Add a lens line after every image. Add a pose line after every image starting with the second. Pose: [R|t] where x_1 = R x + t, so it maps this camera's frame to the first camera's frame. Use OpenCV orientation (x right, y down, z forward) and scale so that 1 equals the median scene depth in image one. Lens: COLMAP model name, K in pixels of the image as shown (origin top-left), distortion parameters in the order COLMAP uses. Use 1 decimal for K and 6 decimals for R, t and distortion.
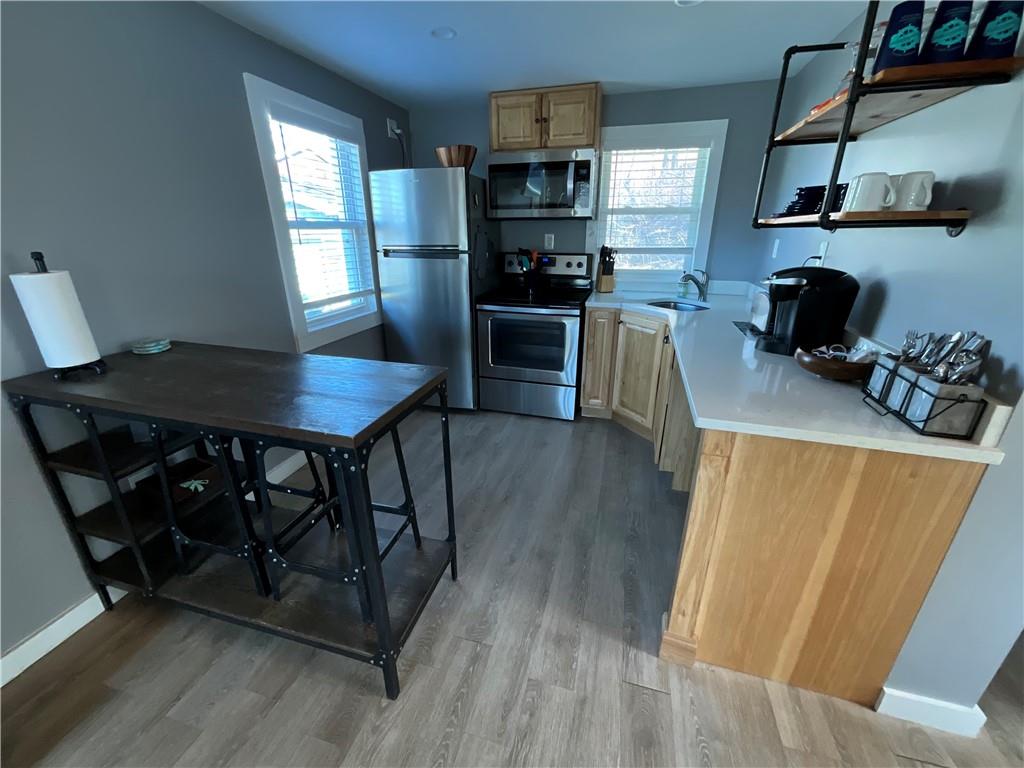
lens RADIAL K [[410.6, 0, 511.0], [0, 410.6, 385.1], [0, 0, 1]] dist [-0.001134, -0.001835]
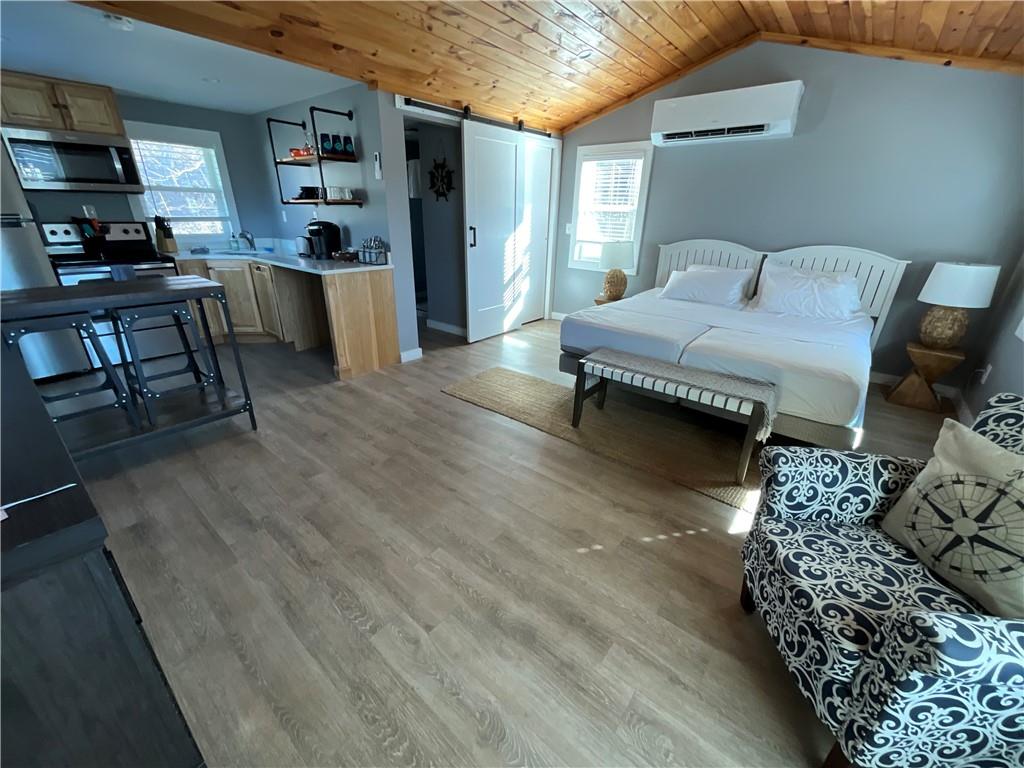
lens RADIAL K [[410.6, 0, 512.5], [0, 410.6, 384.2], [0, 0, 1]] dist [-0.001134, -0.001835]
pose [[0.398052, -0.344774, 0.850109, -1.201840], [0.306097, 0.923496, 0.231212, 0.385044], [-0.864788, 0.168182, 0.473134, -0.958989]]
